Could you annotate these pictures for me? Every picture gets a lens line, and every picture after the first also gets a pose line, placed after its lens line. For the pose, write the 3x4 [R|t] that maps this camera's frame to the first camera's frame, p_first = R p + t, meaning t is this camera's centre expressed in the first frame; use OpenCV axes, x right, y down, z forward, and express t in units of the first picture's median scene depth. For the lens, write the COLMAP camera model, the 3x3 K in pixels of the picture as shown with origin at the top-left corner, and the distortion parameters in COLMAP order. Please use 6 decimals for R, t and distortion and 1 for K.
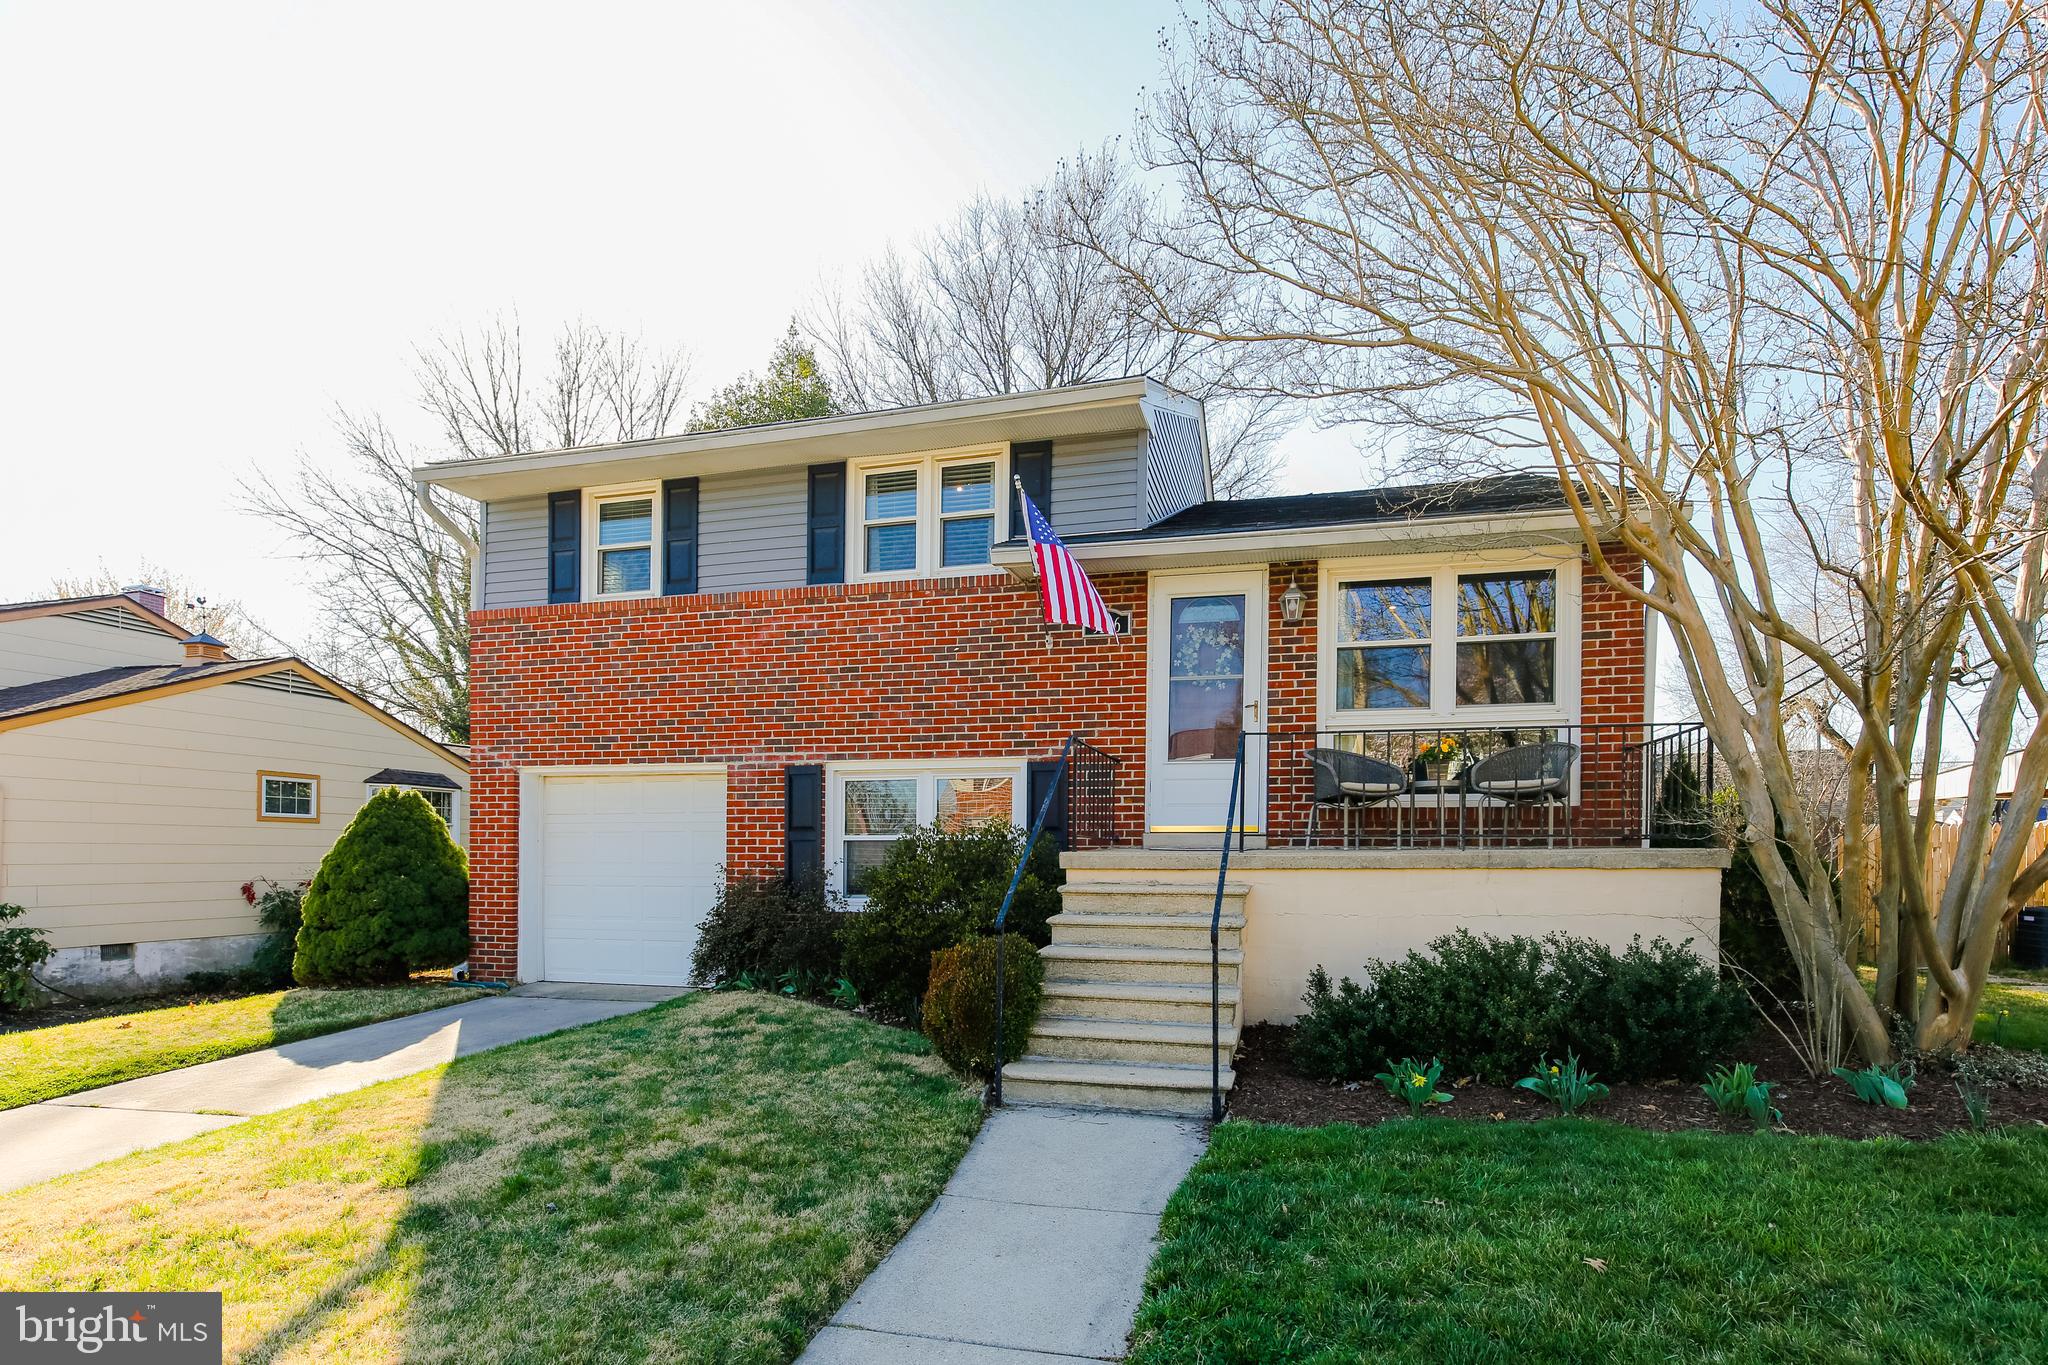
lens RADIAL K [[923.3, 0, 1060.0], [0, 923.3, 783.2], [0, 0, 1]] dist [-0.014607, 0.005275]
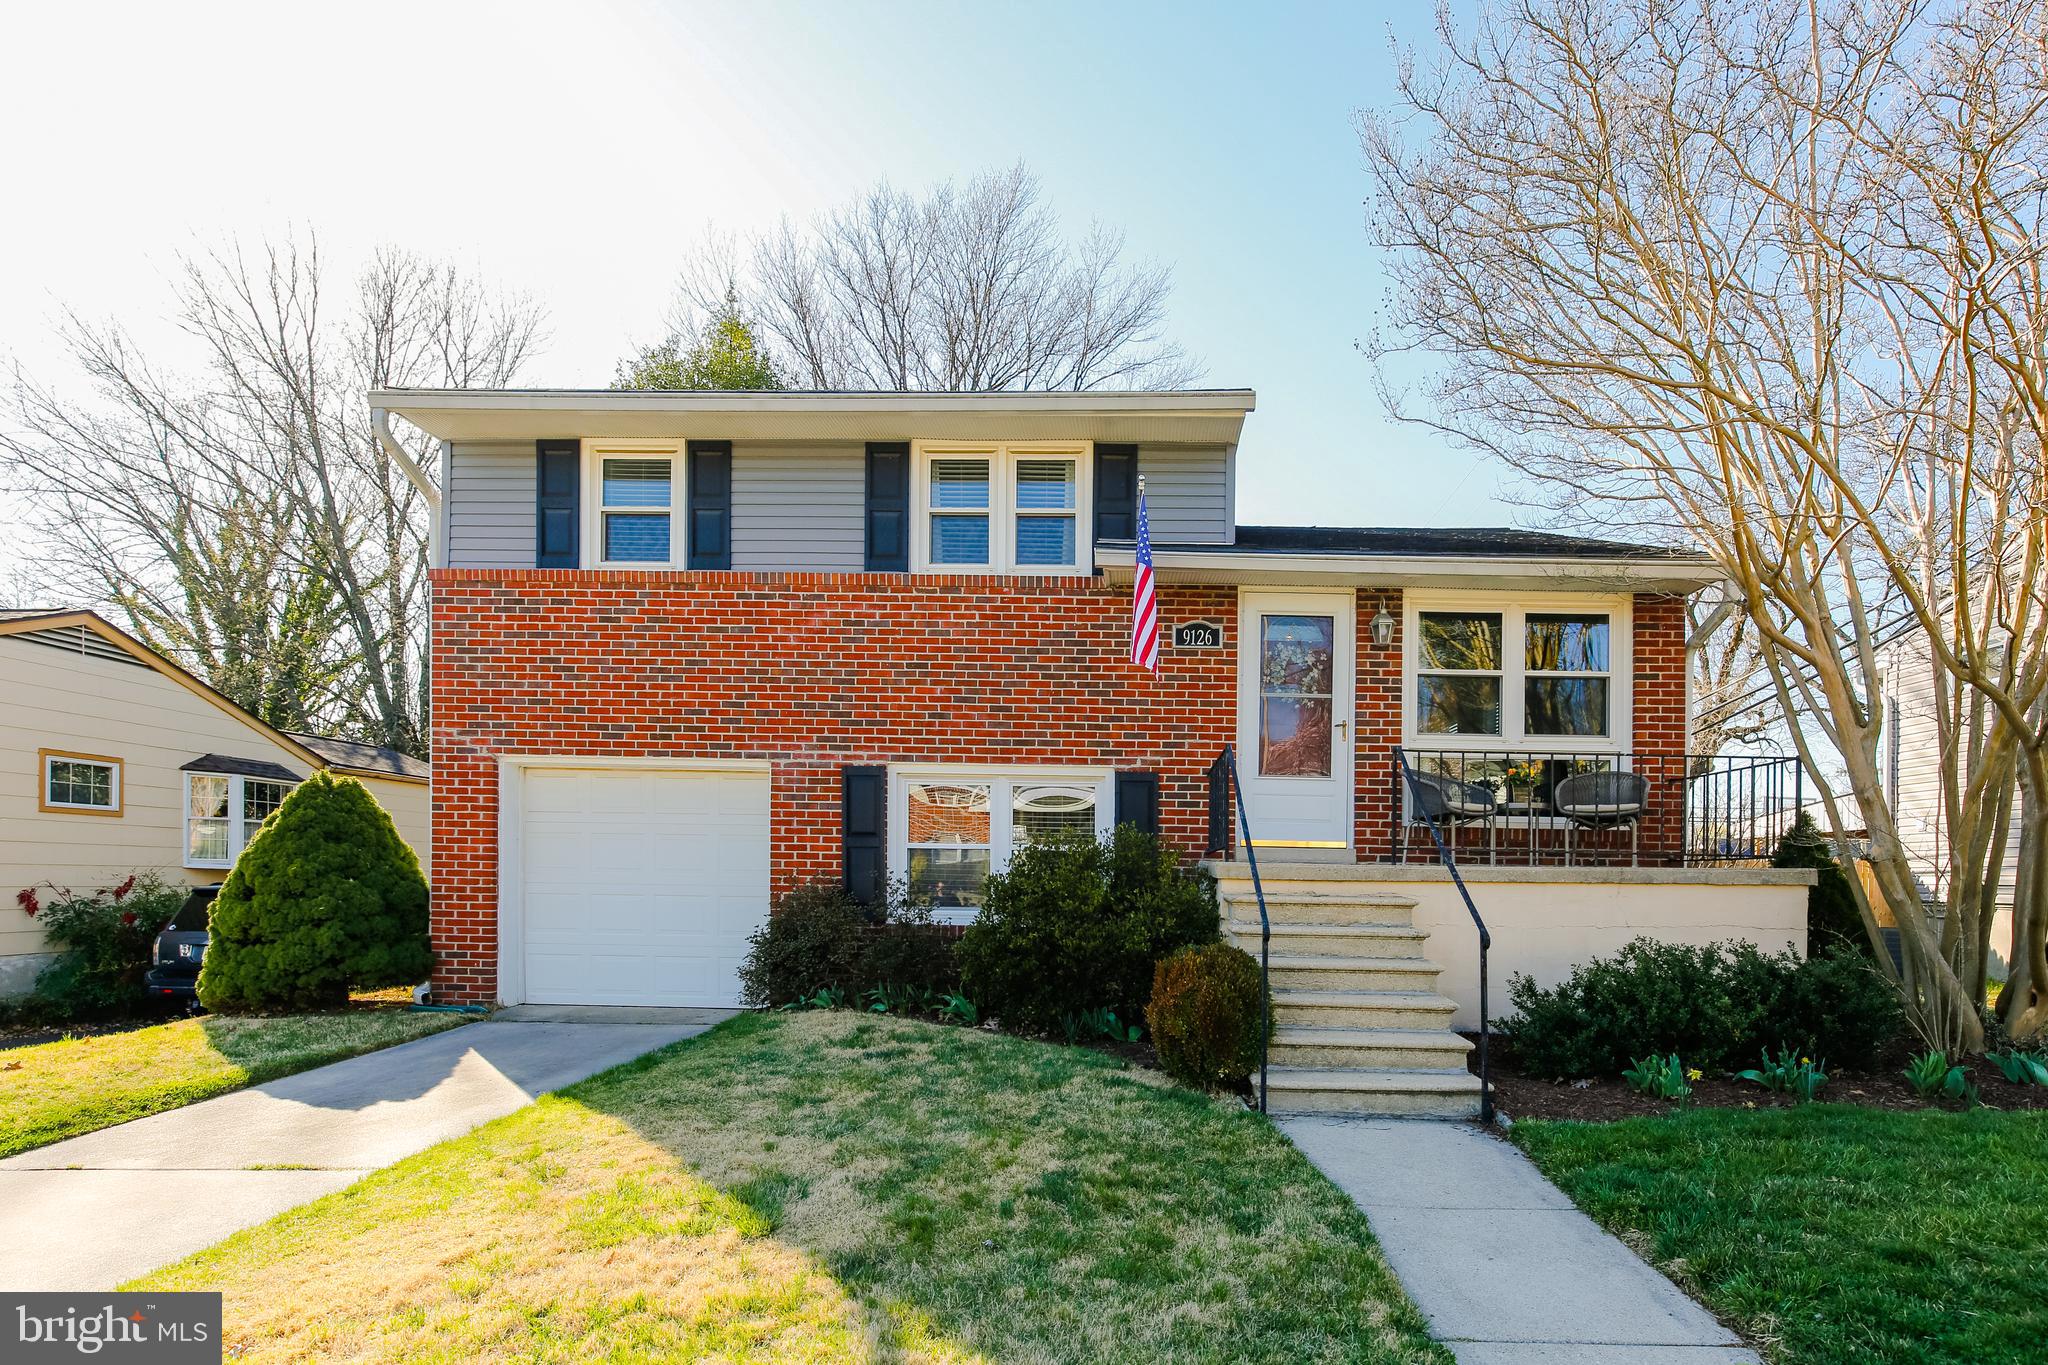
lens RADIAL K [[923.3, 0, 1084.5], [0, 923.3, 811.6], [0, 0, 1]] dist [-0.014607, 0.005275]
pose [[0.976764, 0.031041, 0.212059, -0.272266], [-0.032016, 0.999487, 0.001165, 0.019323], [-0.211914, -0.007927, 0.977256, 0.054019]]
